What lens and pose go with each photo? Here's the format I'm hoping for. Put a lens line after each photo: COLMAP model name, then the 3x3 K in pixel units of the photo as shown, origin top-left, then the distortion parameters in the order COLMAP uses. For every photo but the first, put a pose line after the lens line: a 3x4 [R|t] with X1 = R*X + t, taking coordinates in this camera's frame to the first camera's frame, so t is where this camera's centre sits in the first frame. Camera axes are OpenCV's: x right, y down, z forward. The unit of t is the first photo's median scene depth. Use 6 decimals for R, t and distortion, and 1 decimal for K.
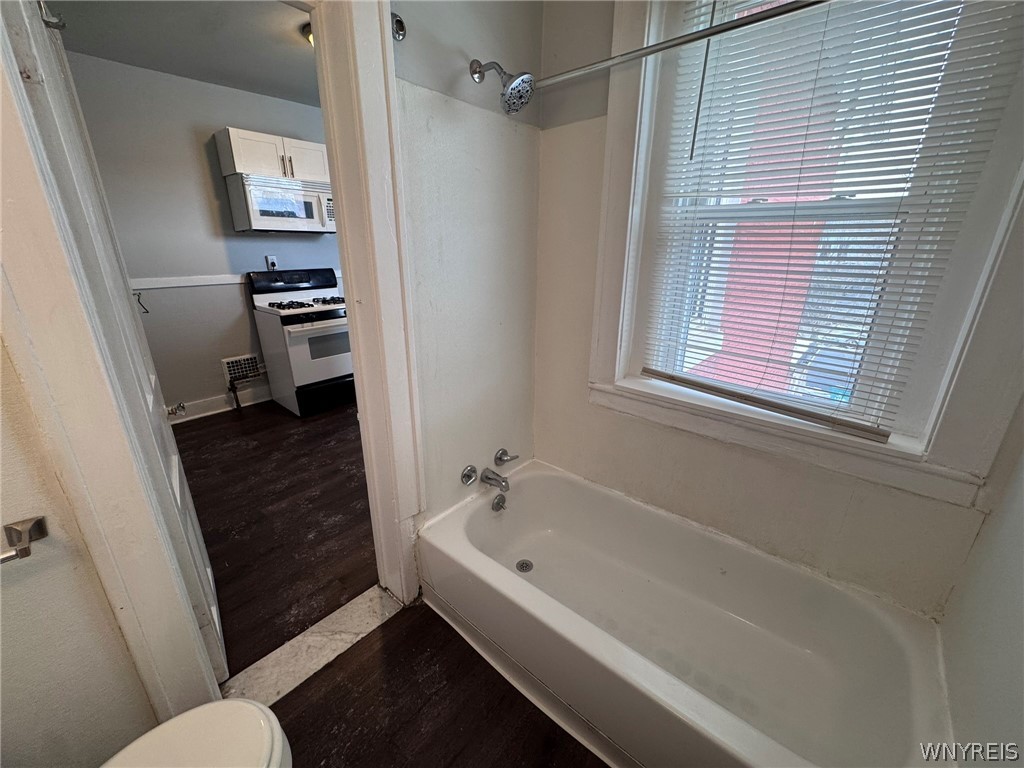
lens RADIAL K [[406.4, 0, 512.0], [0, 406.4, 384.0], [0, 0, 1]] dist [-0.001821, -0.000159]
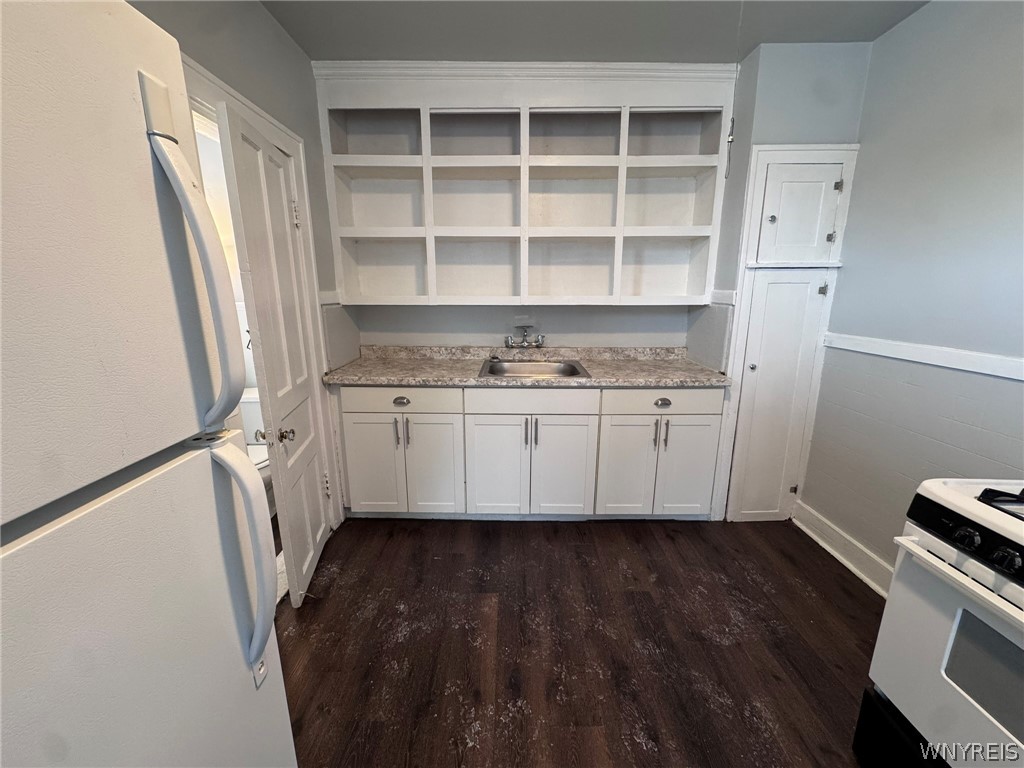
lens RADIAL K [[406.4, 0, 512.0], [0, 406.4, 384.0], [0, 0, 1]] dist [-0.001821, -0.000159]
pose [[-0.754668, 0.145830, -0.639695, -0.199160], [-0.212781, 0.867891, 0.448877, -0.543712], [0.620645, 0.474868, -0.623939, 1.614884]]
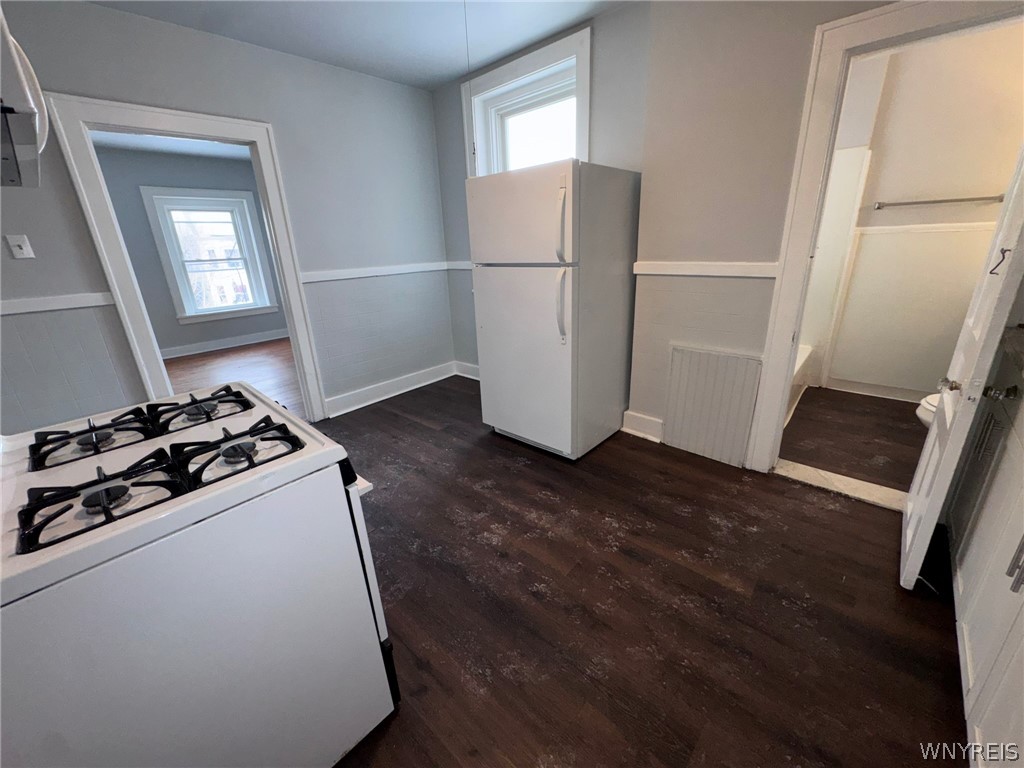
lens RADIAL K [[406.4, 0, 512.0], [0, 406.4, 384.0], [0, 0, 1]] dist [-0.001821, -0.000159]
pose [[0.023533, -0.335624, 0.941702, -1.390949], [0.363005, 0.880541, 0.304754, -0.436710], [-0.931490, 0.334671, 0.142554, 1.396031]]
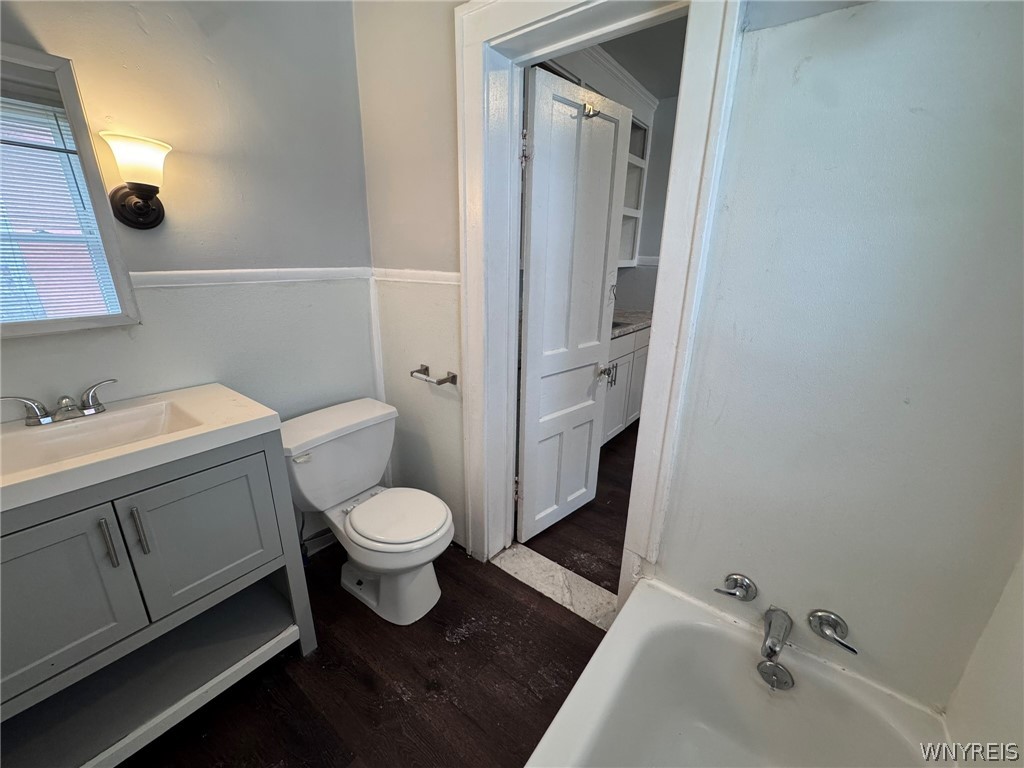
lens RADIAL K [[406.4, 0, 512.0], [0, 406.4, 384.0], [0, 0, 1]] dist [-0.001821, -0.000159]
pose [[0.067968, 0.301631, -0.950999, 0.375988], [-0.338257, 0.903713, 0.262458, -0.121734], [0.938596, 0.303843, 0.163453, 0.394745]]
